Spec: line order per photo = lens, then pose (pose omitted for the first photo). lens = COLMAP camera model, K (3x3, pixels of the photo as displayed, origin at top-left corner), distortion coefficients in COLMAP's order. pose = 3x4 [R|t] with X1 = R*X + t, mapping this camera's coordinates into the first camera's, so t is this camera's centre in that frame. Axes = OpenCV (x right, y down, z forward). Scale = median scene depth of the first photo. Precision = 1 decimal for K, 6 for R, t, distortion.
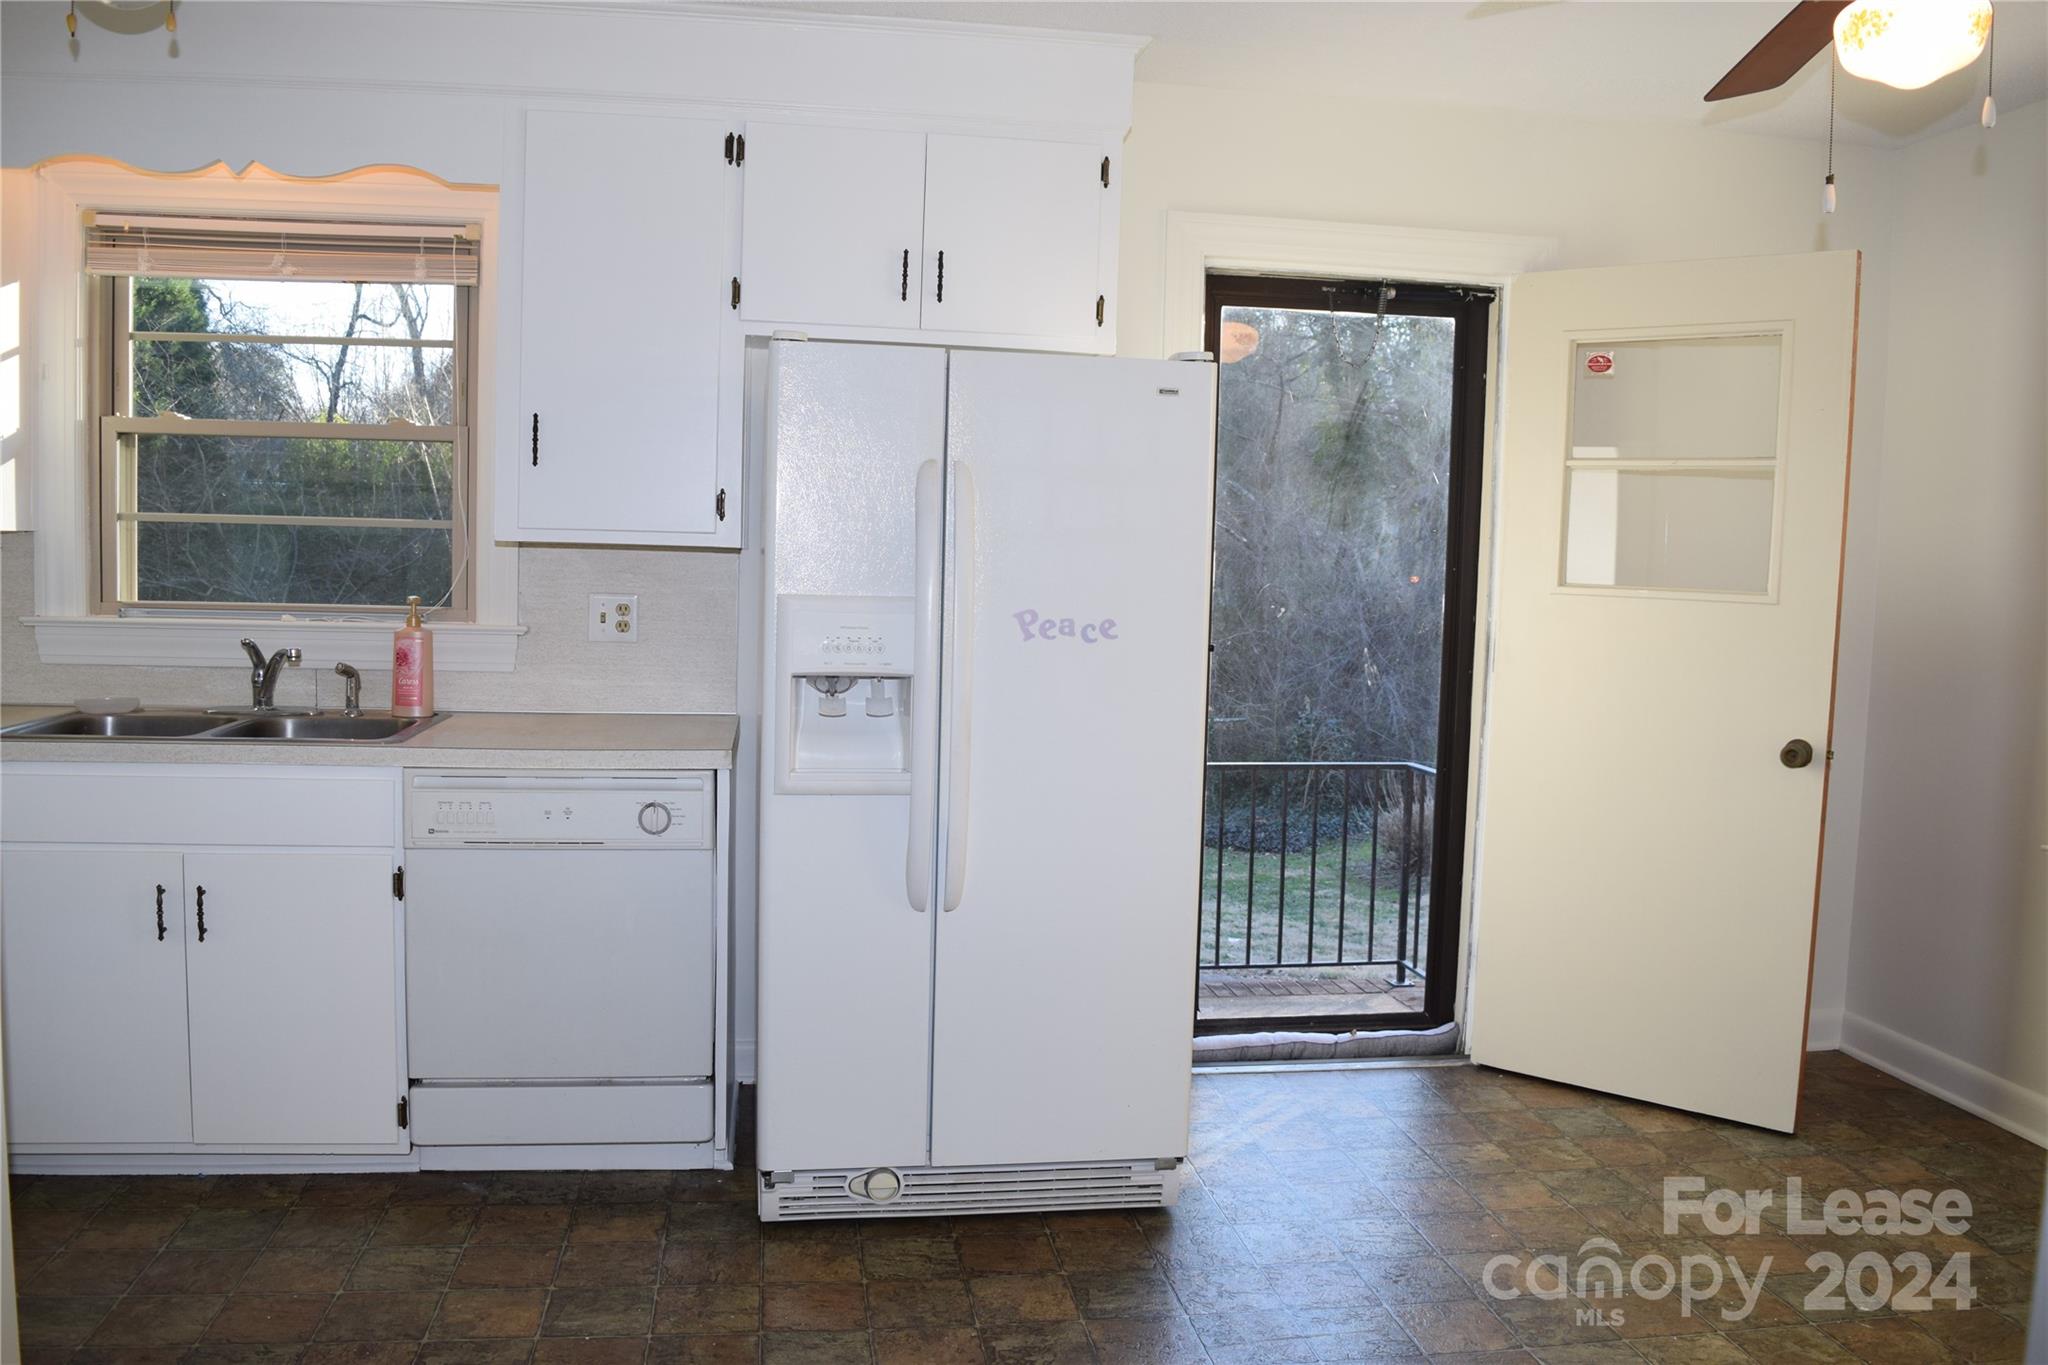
lens RADIAL K [[1557.2, 0, 1024.0], [0, 1557.2, 682.5], [0, 0, 1]] dist [-0.088946, 0.010051]
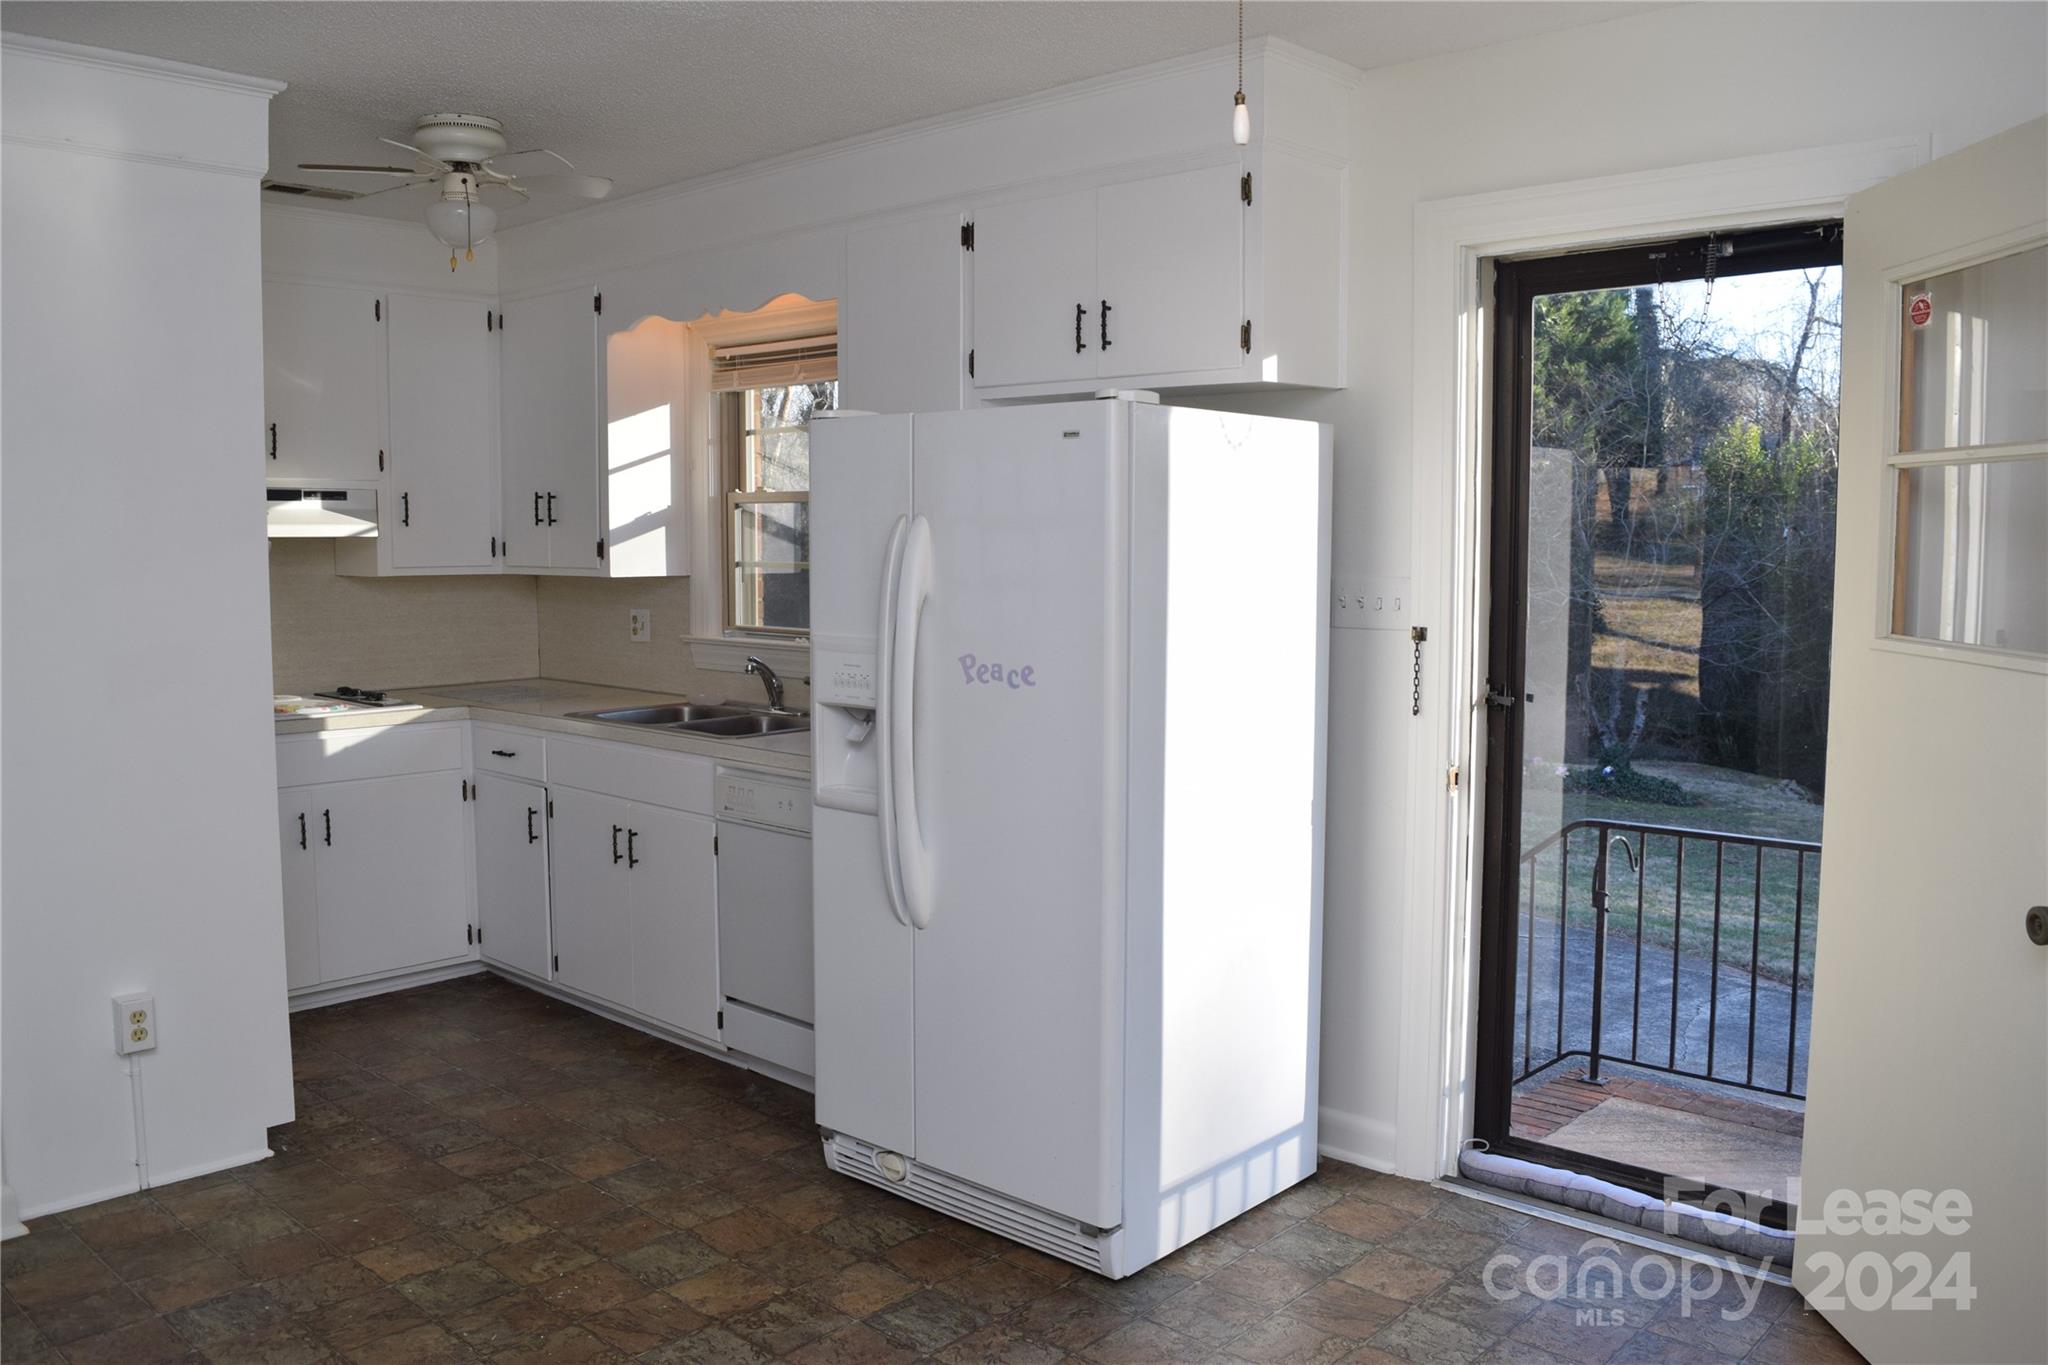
lens RADIAL K [[1557.2, 0, 1024.0], [0, 1557.2, 682.5], [0, 0, 1]] dist [-0.088946, 0.010051]
pose [[0.642493, 0.043860, -0.765035, 0.818673], [-0.049160, 0.998663, 0.015969, -0.045675], [0.764713, 0.027349, 0.643791, 0.350675]]
